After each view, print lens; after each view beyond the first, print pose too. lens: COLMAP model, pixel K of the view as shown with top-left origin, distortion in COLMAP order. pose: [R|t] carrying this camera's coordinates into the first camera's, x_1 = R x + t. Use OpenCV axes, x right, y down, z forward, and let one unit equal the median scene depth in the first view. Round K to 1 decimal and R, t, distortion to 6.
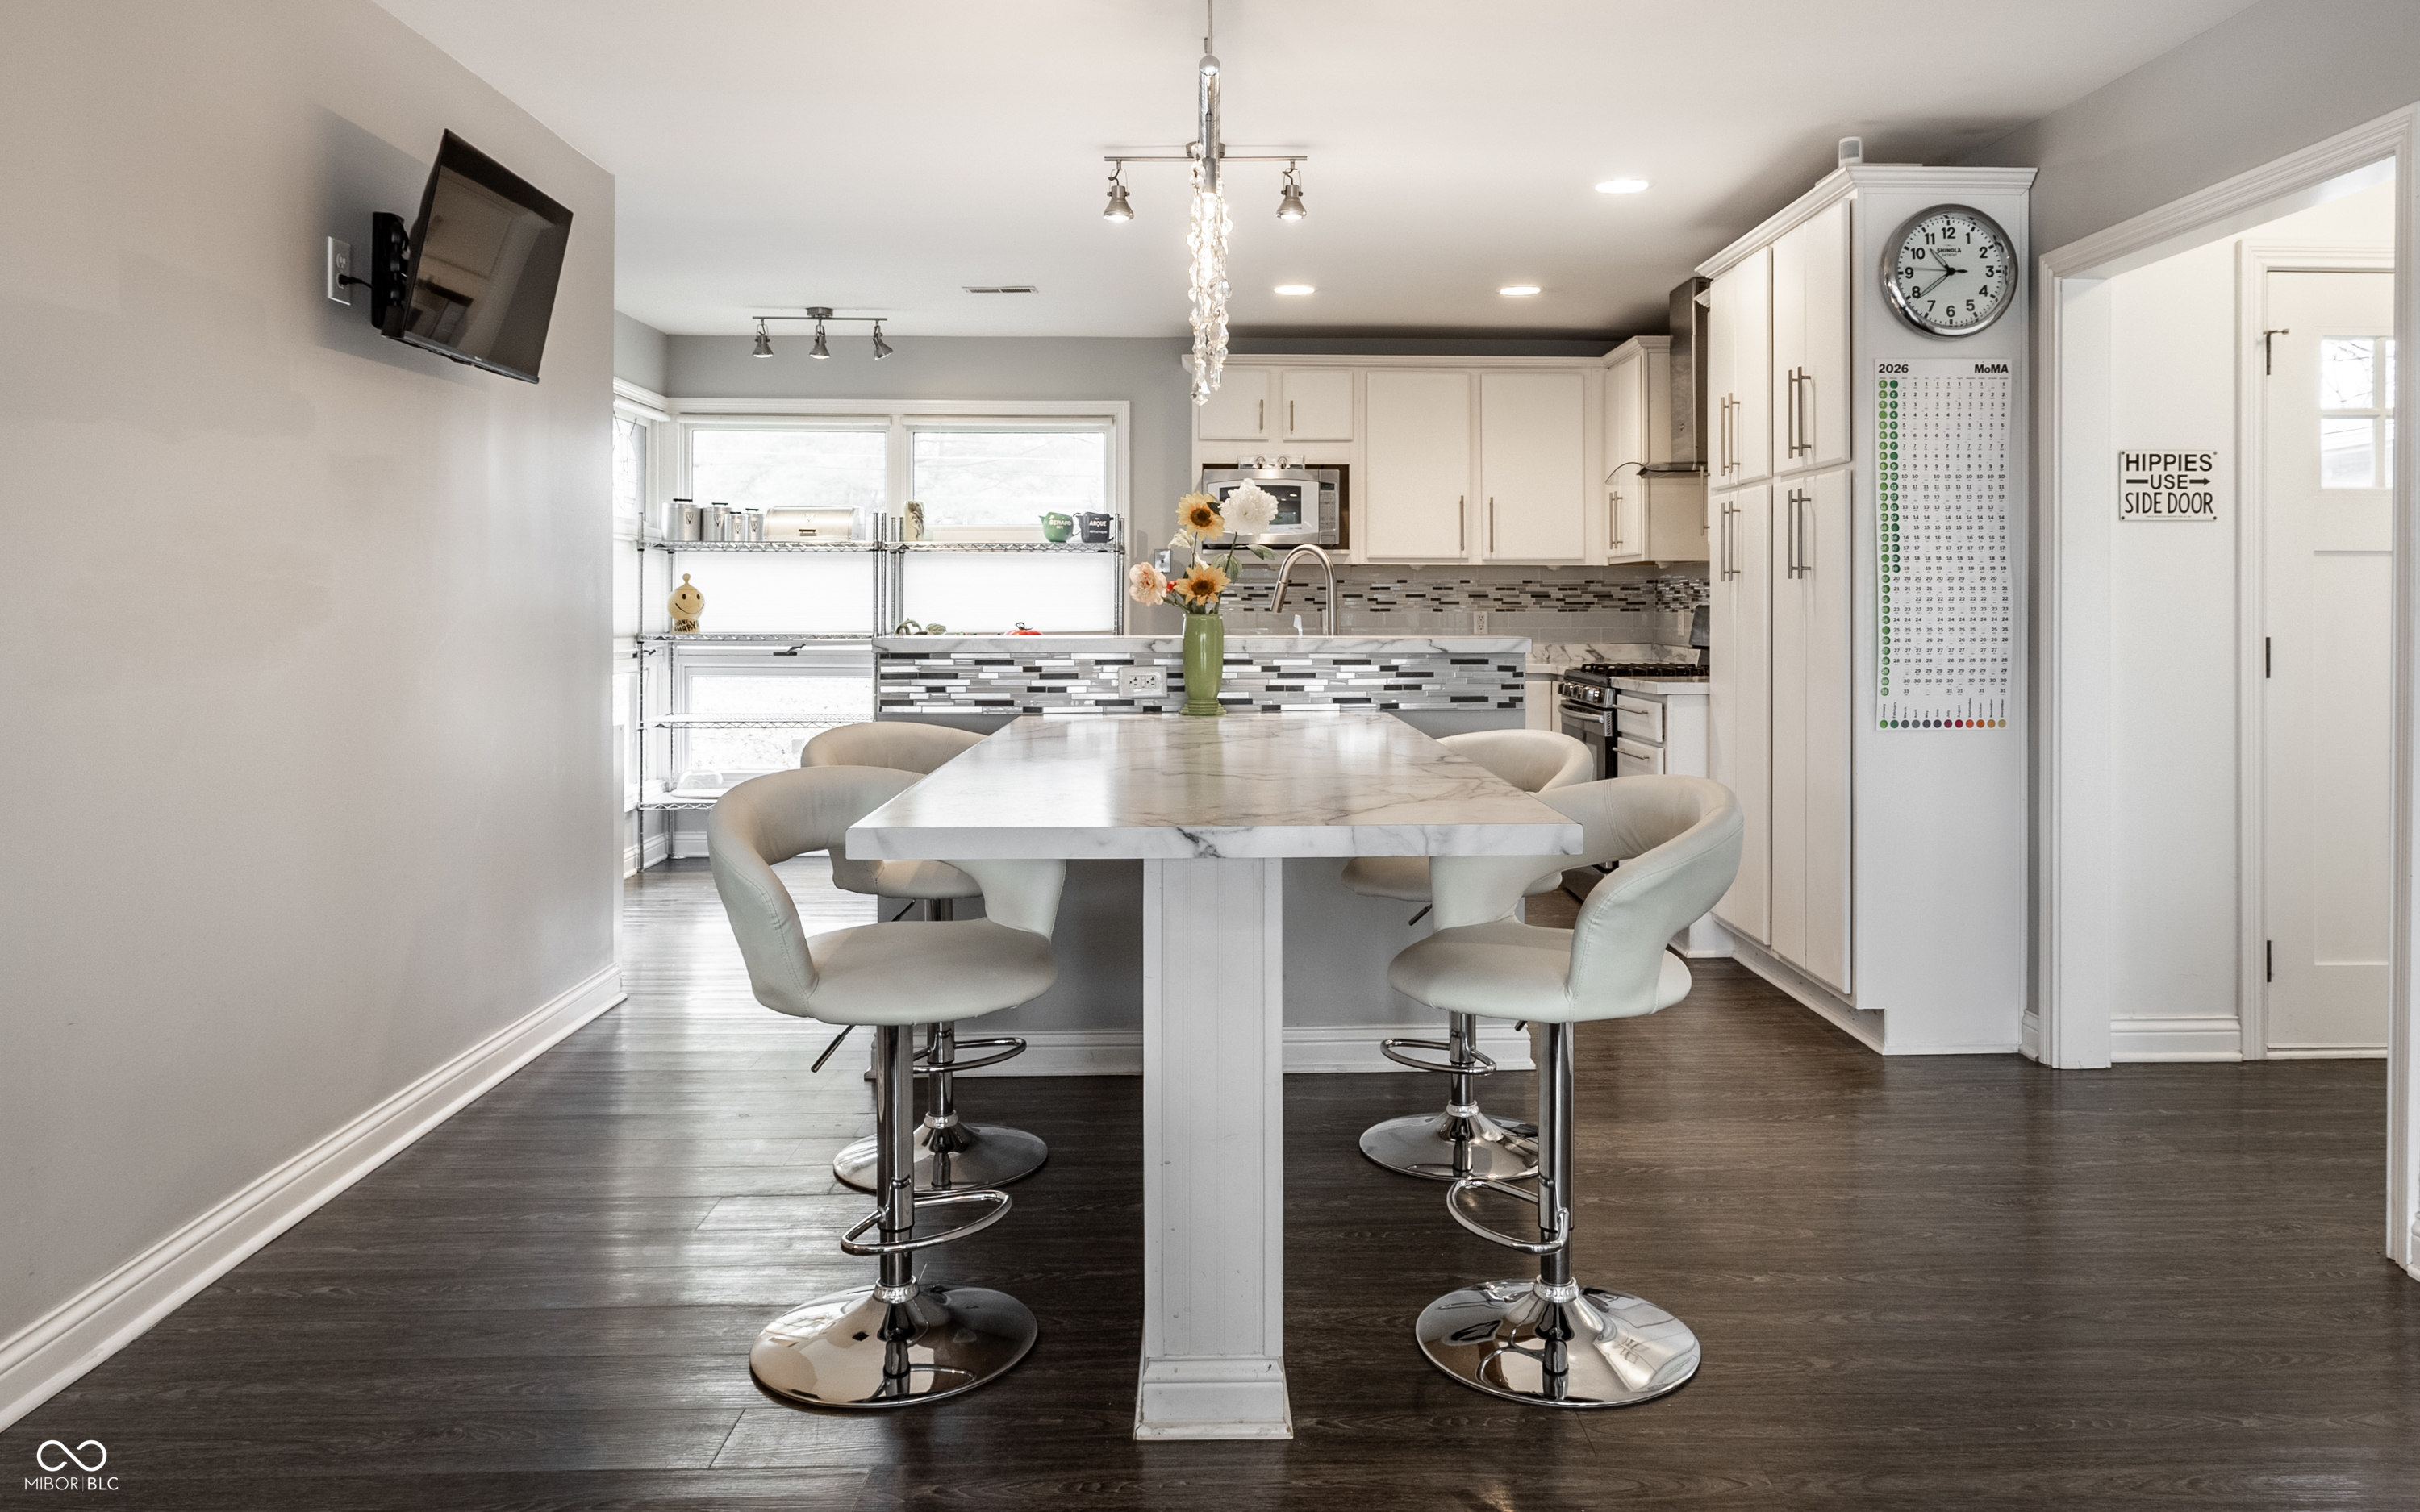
lens RADIAL K [[1663.9, 0, 1240.9], [0, 1663.9, 607.0], [0, 0, 1]] dist [-0.005718, -0.000631]
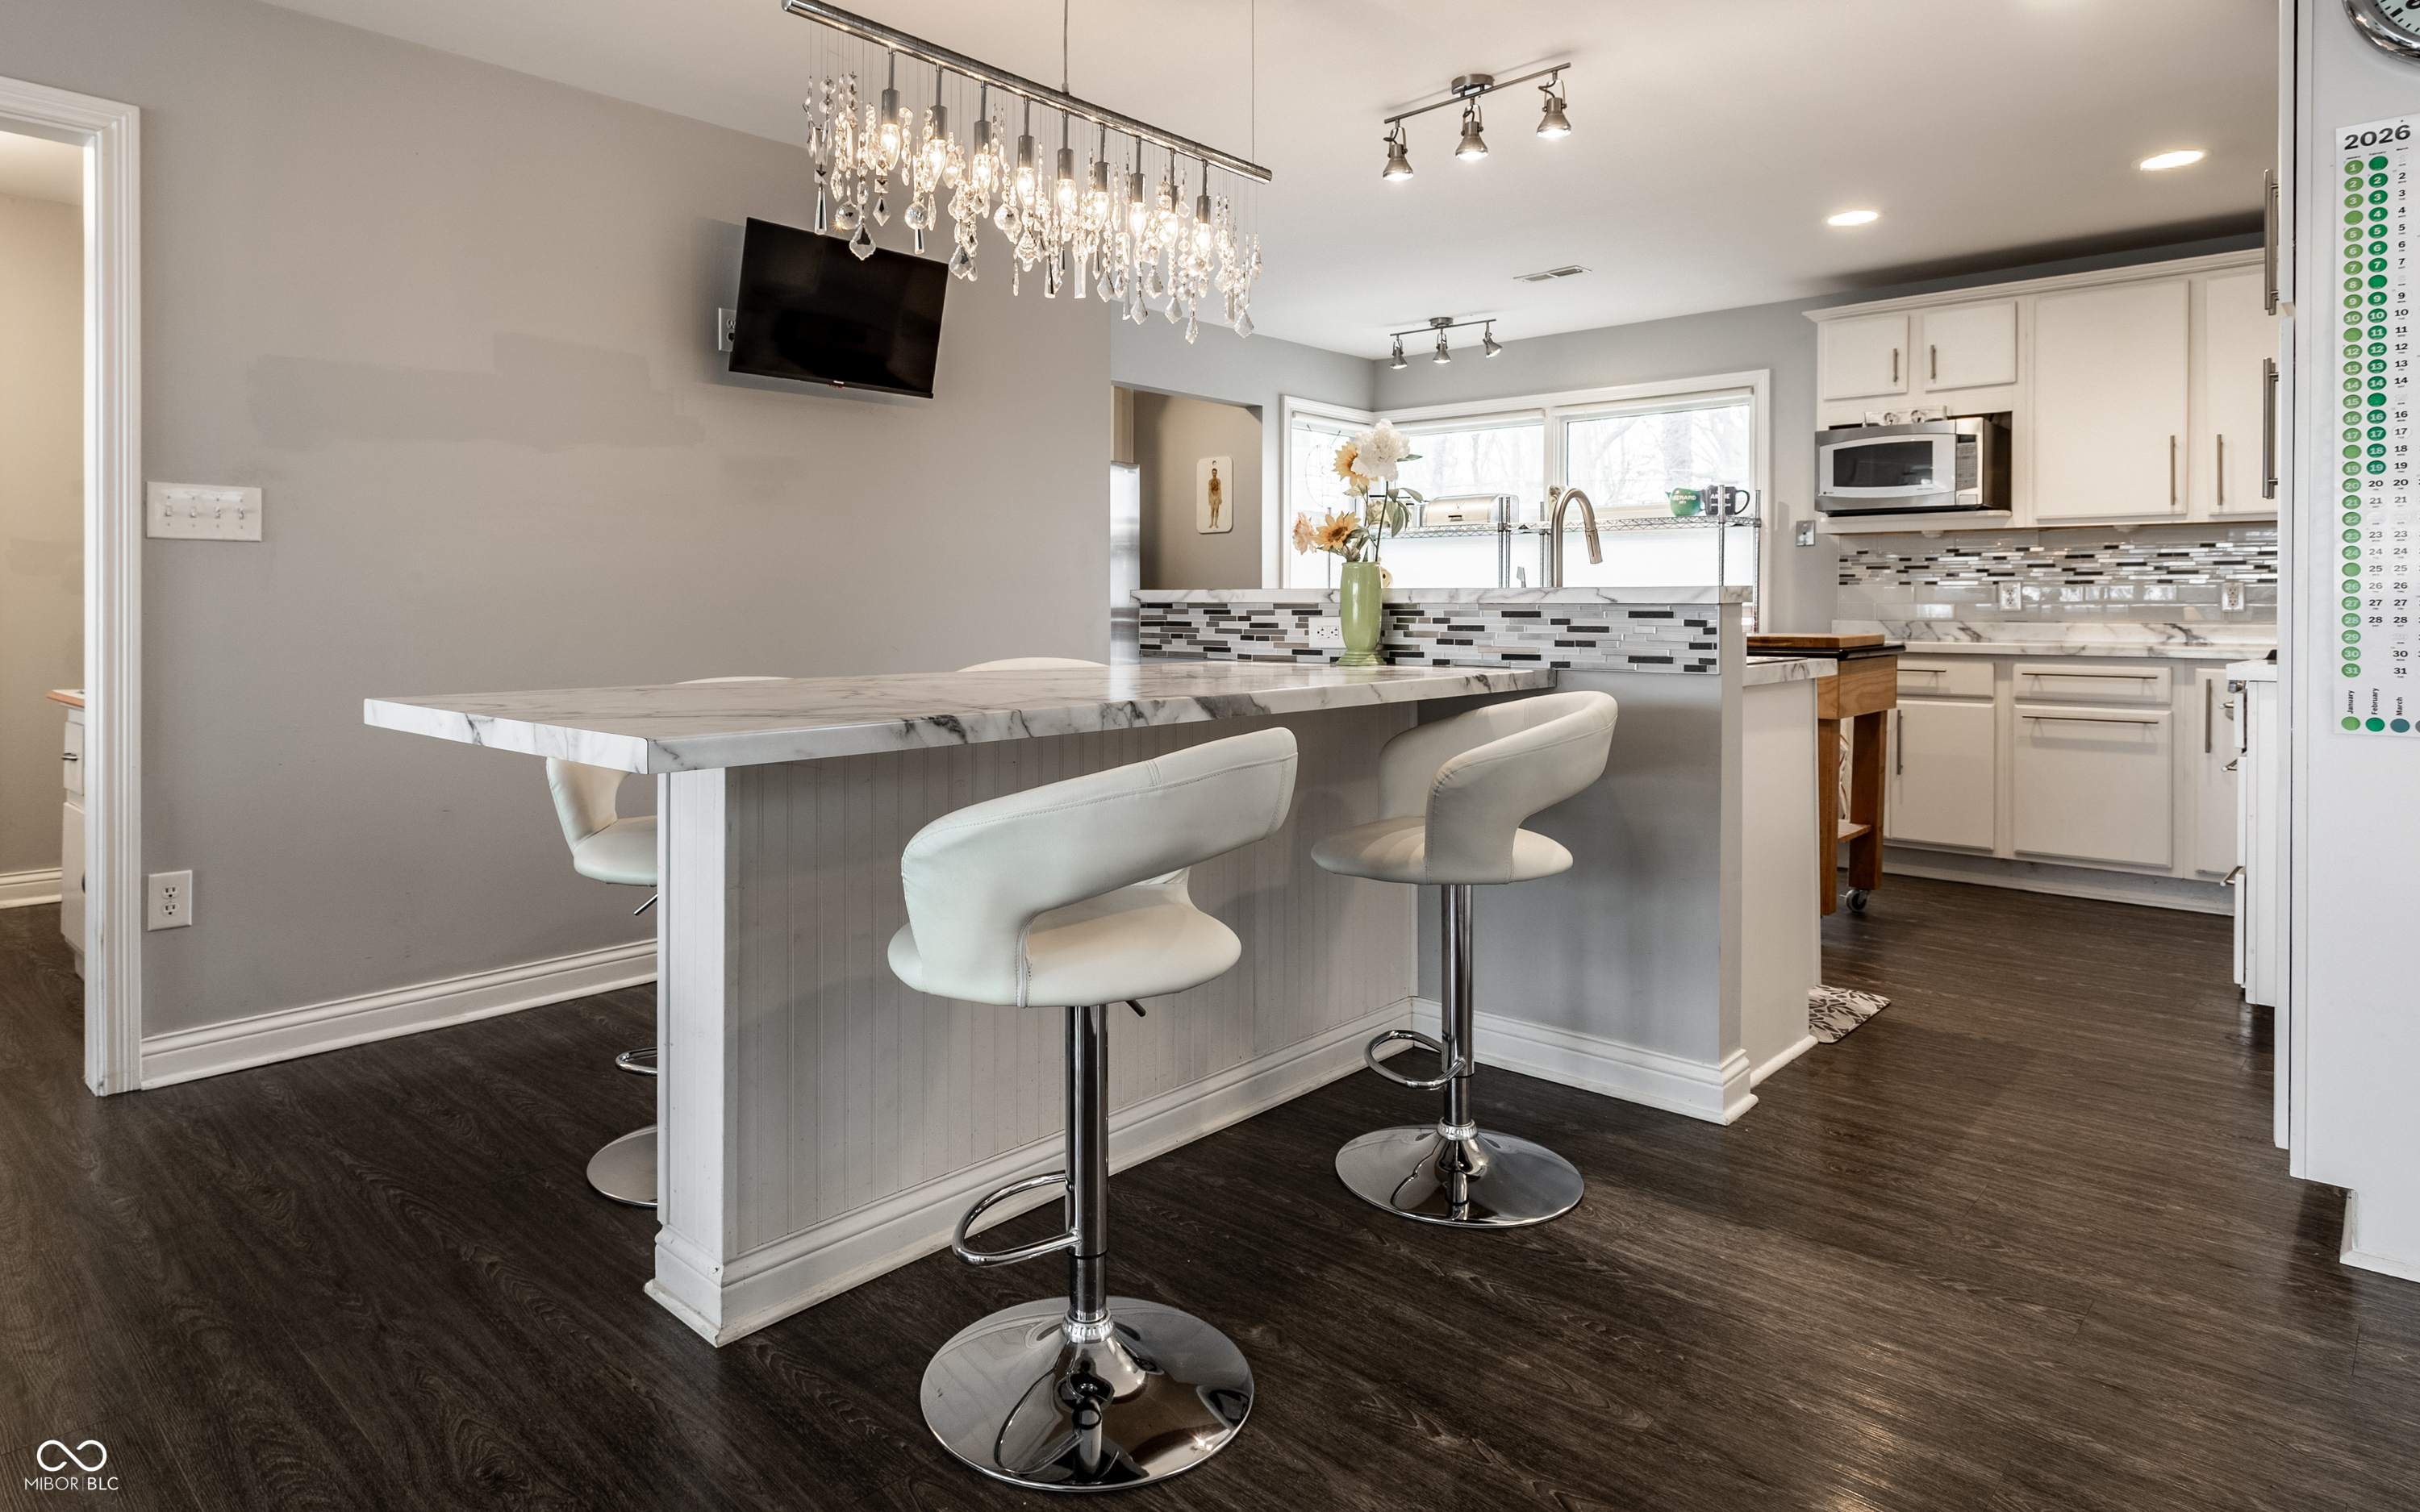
lens RADIAL K [[1357.1, 0, 1144.0], [0, 1357.1, 611.1], [0, 0, 1]] dist [-0.003719, 0.001989]
pose [[0.705180, 0.004396, -0.709015, 0.263160], [-0.003578, 0.999990, 0.002641, 0.018168], [0.709020, 0.000675, 0.705188, 0.205875]]
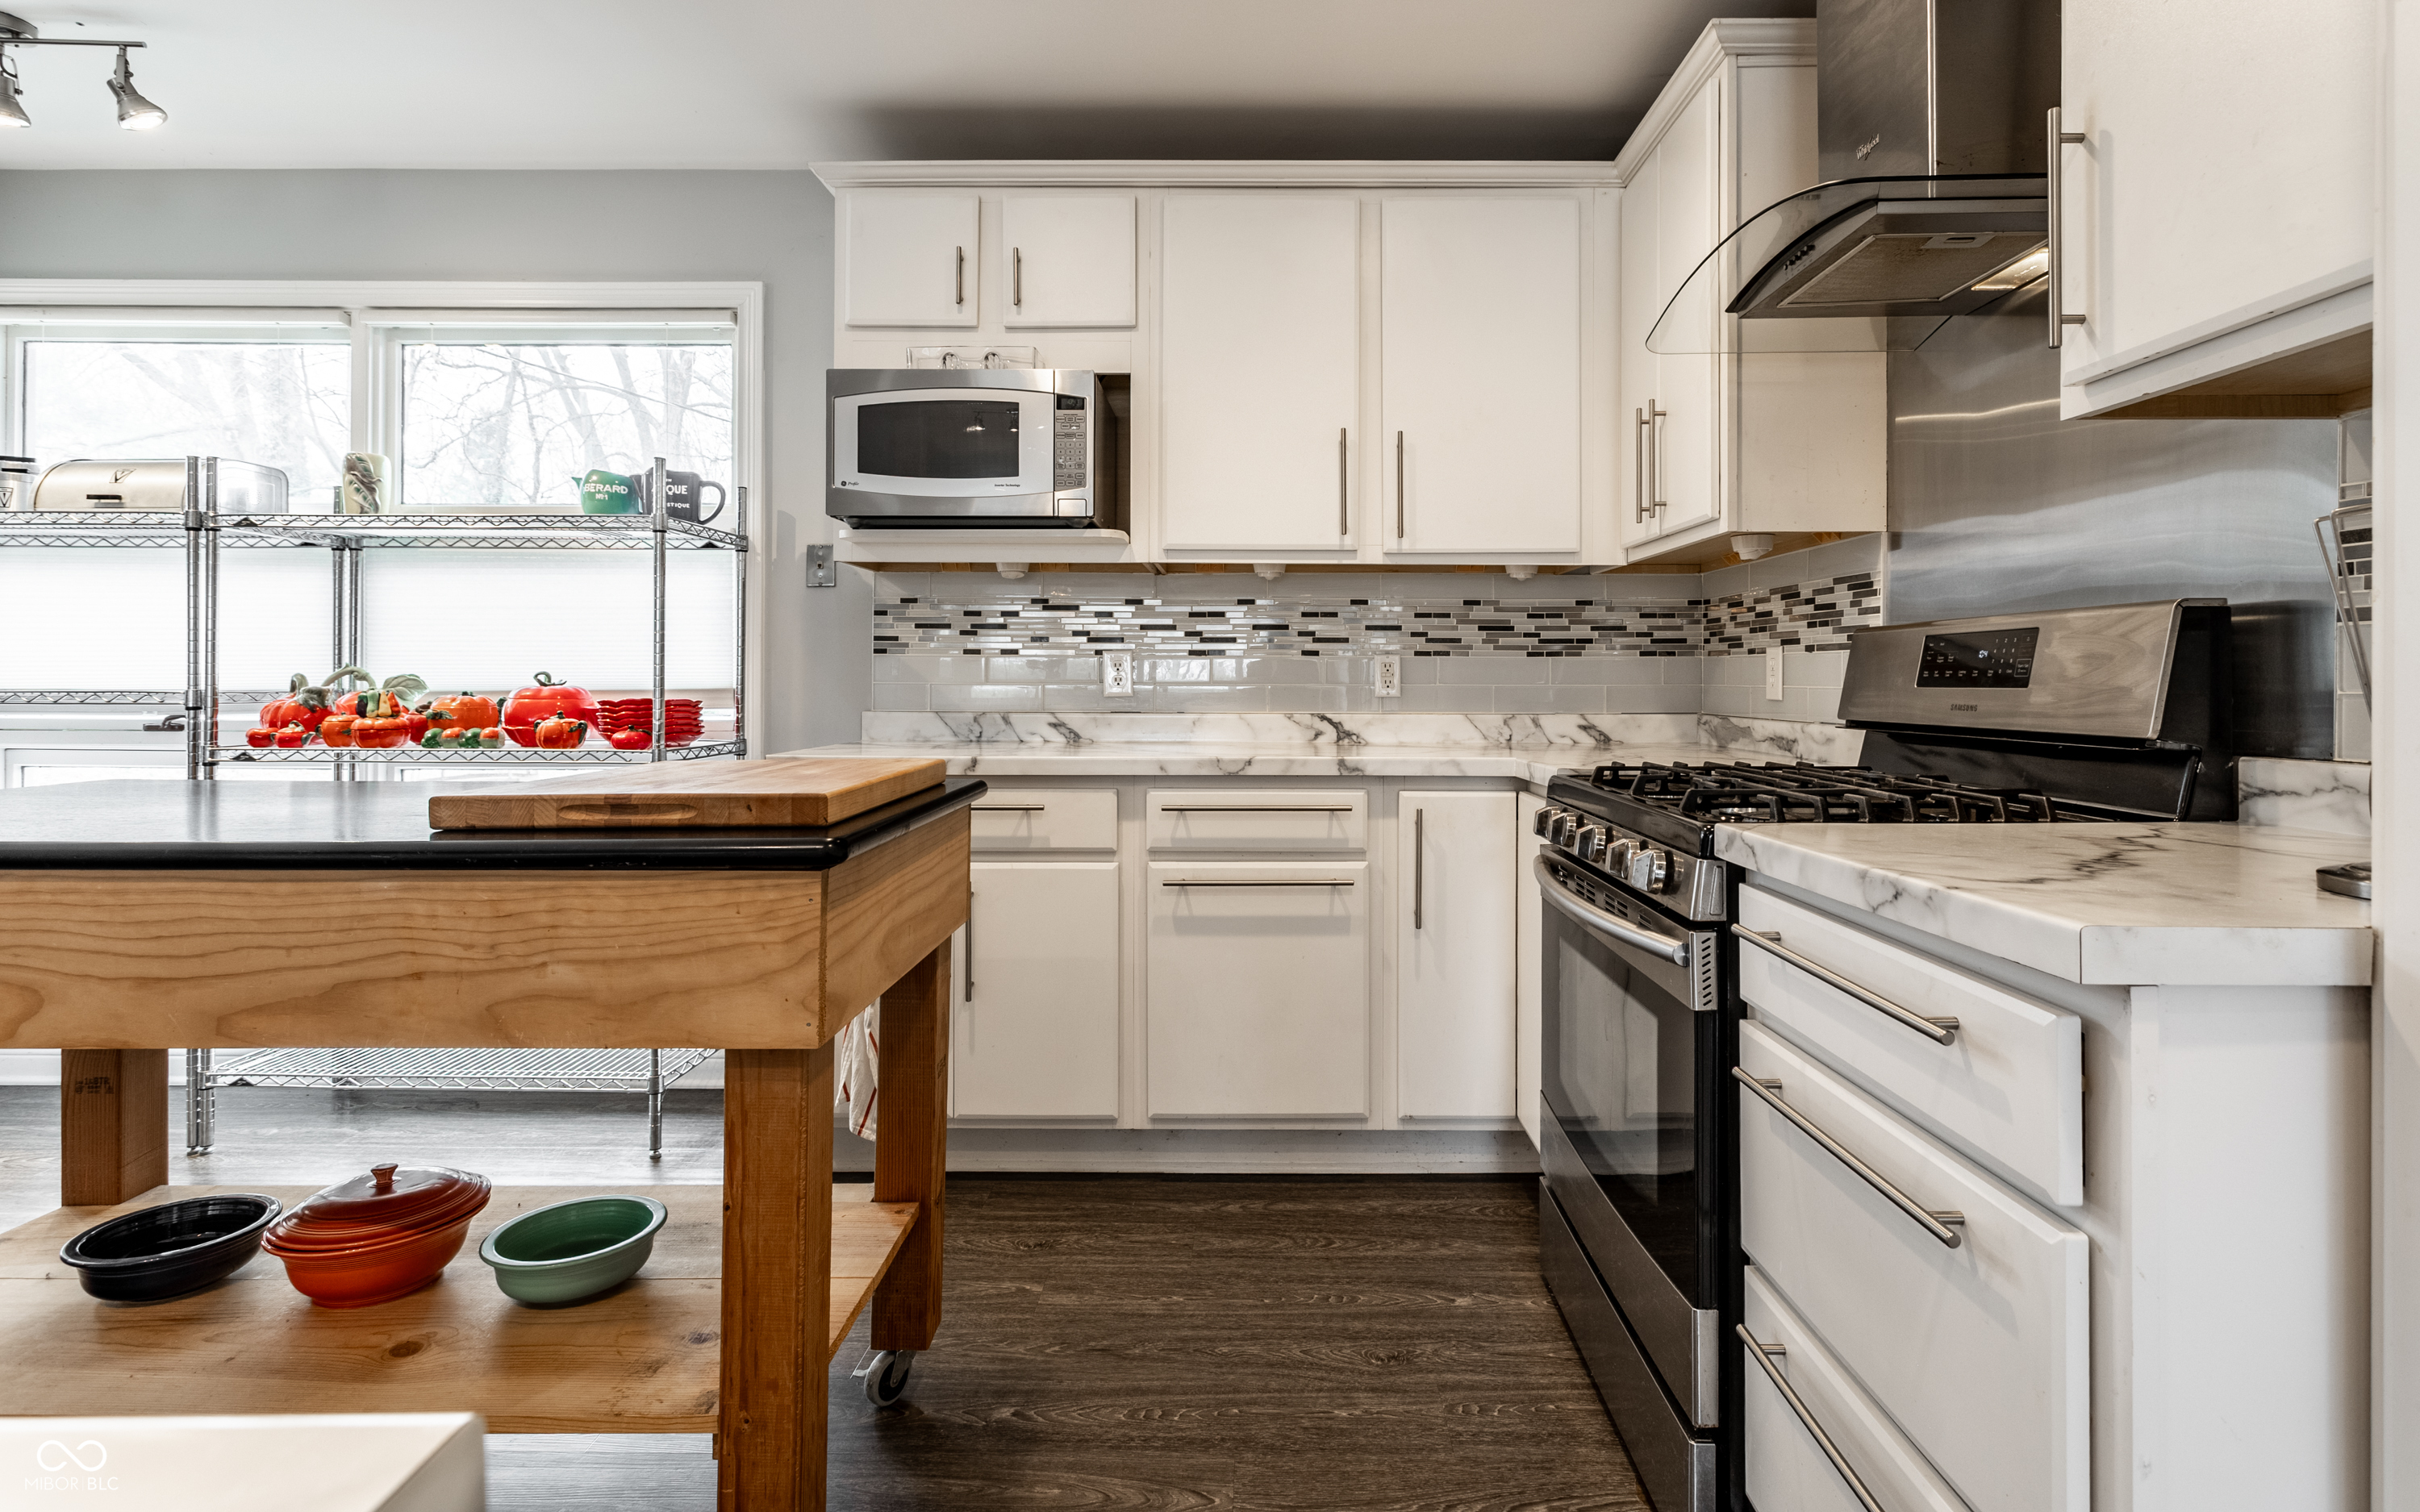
lens RADIAL K [[1183.4, 0, 1241.0], [0, 1183.4, 678.2], [0, 0, 1]] dist [0.000117, 0.000174]
pose [[0.999267, 0.001975, -0.038236, 0.123296], [-0.002153, 0.999987, -0.004592, 0.013605], [0.038226, 0.004671, 0.999258, 0.673110]]
